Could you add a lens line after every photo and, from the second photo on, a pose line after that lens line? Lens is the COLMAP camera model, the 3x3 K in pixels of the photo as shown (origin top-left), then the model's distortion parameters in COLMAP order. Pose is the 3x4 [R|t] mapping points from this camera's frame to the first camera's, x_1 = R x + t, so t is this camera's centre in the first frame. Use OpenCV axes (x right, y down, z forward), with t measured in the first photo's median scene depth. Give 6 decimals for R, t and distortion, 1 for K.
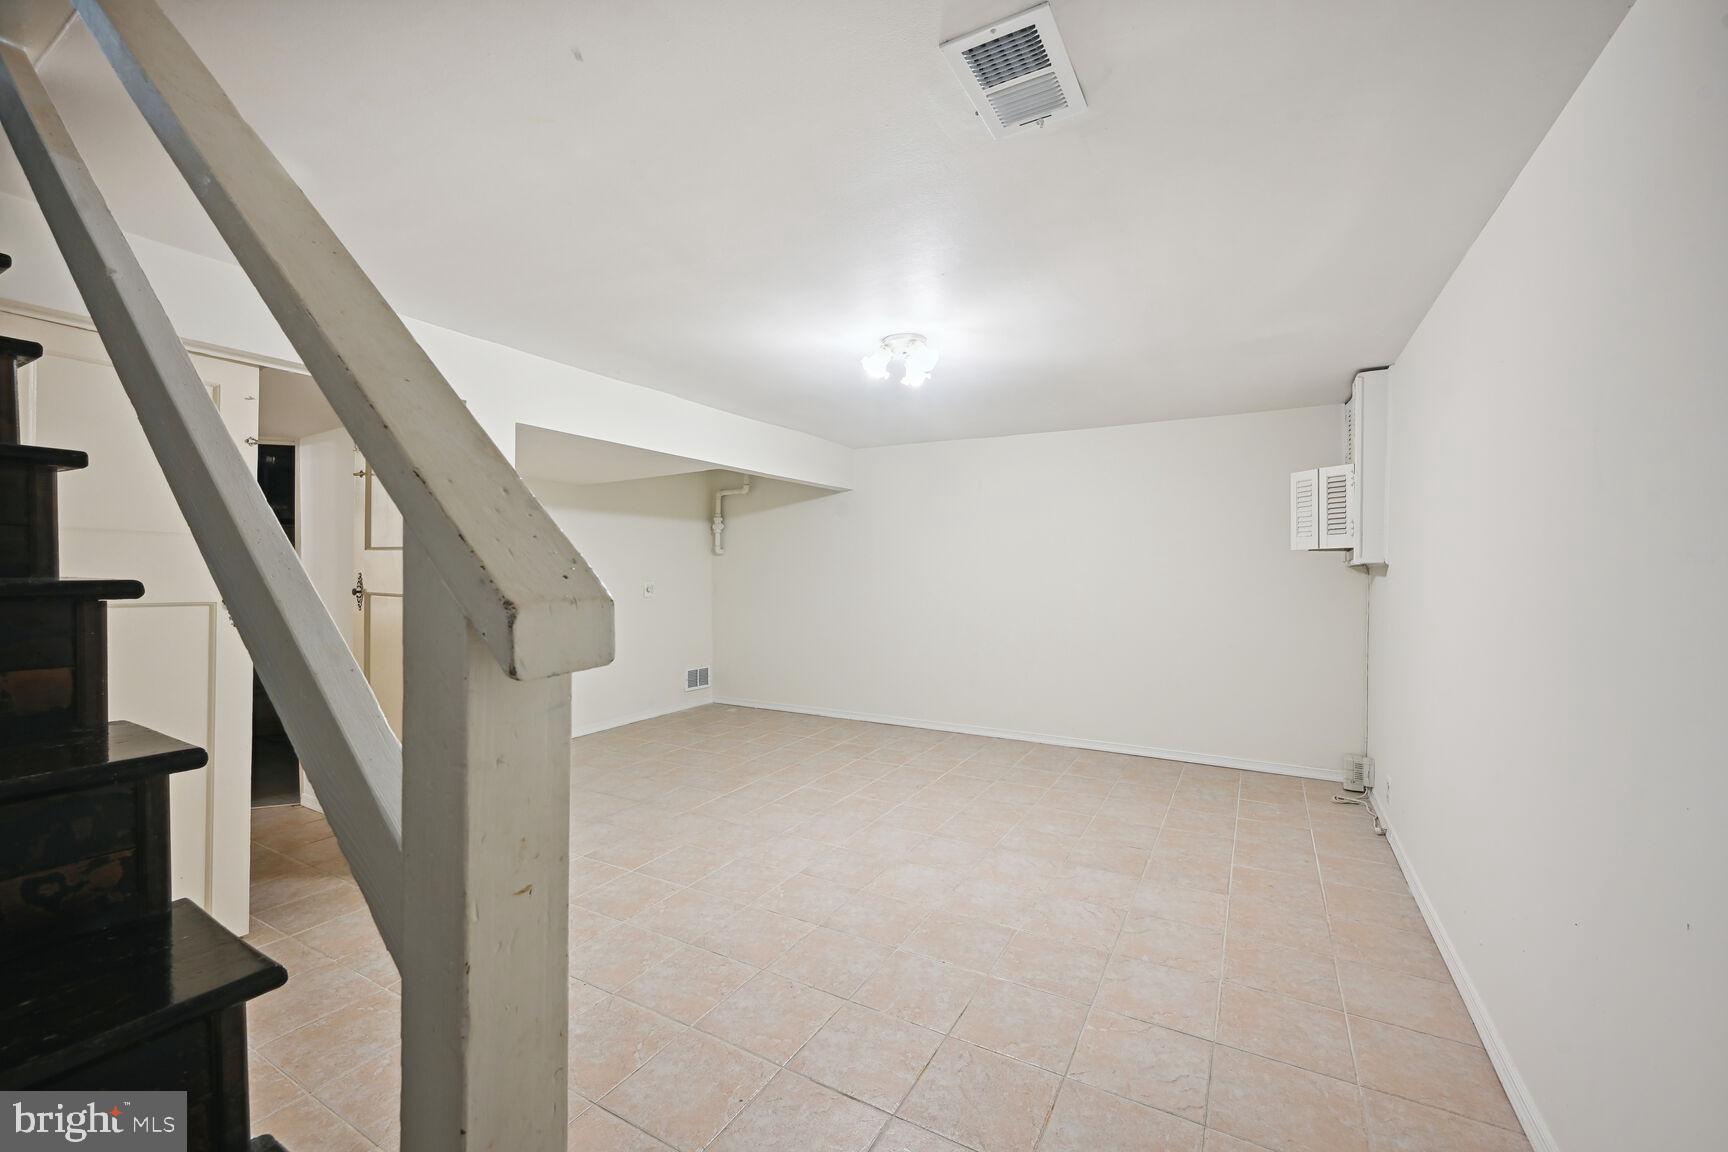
lens RADIAL K [[701.2, 0, 867.0], [0, 701.2, 557.8], [0, 0, 1]] dist [-0.001553, -0.000105]
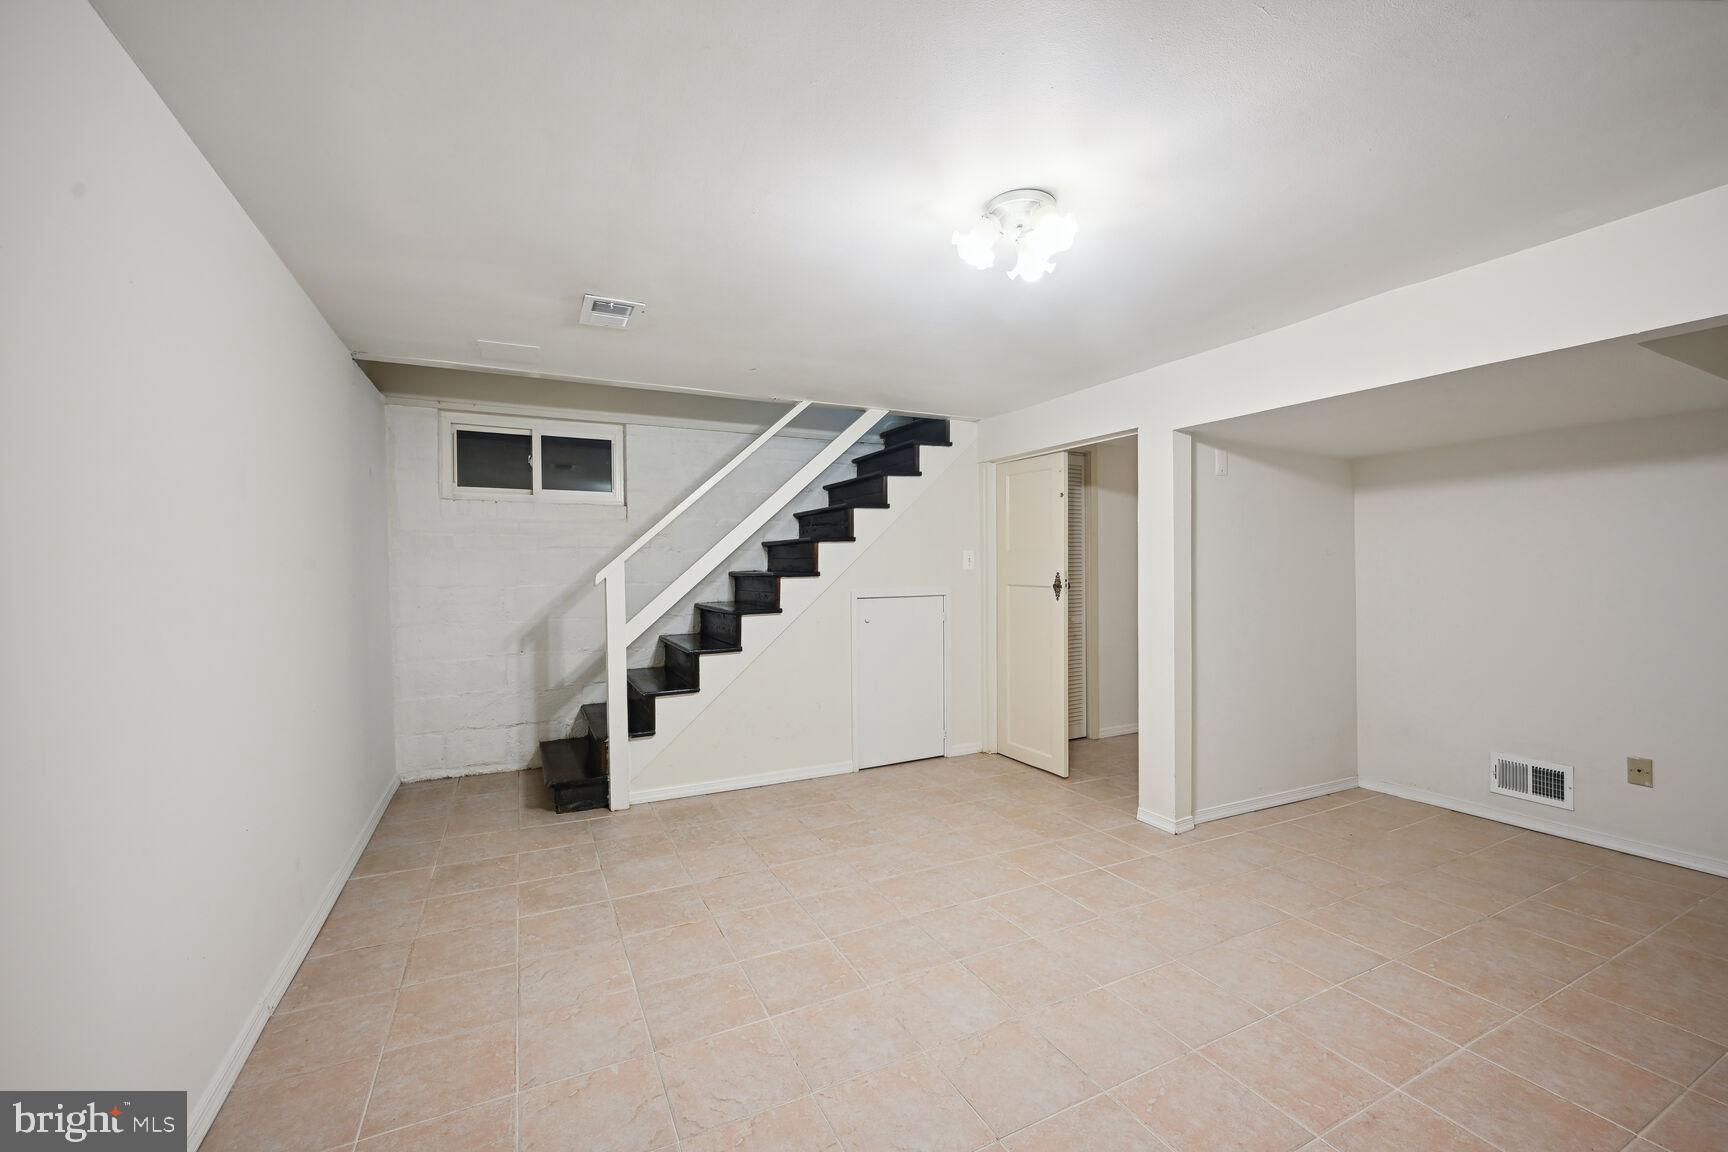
lens RADIAL K [[701.2, 0, 867.0], [0, 701.2, 557.8], [0, 0, 1]] dist [-0.001553, -0.000105]
pose [[-0.560432, -0.011775, -0.828117, 0.775918], [0.016001, 0.999558, -0.025042, 0.026821], [0.828046, -0.027285, -0.559996, 1.466286]]
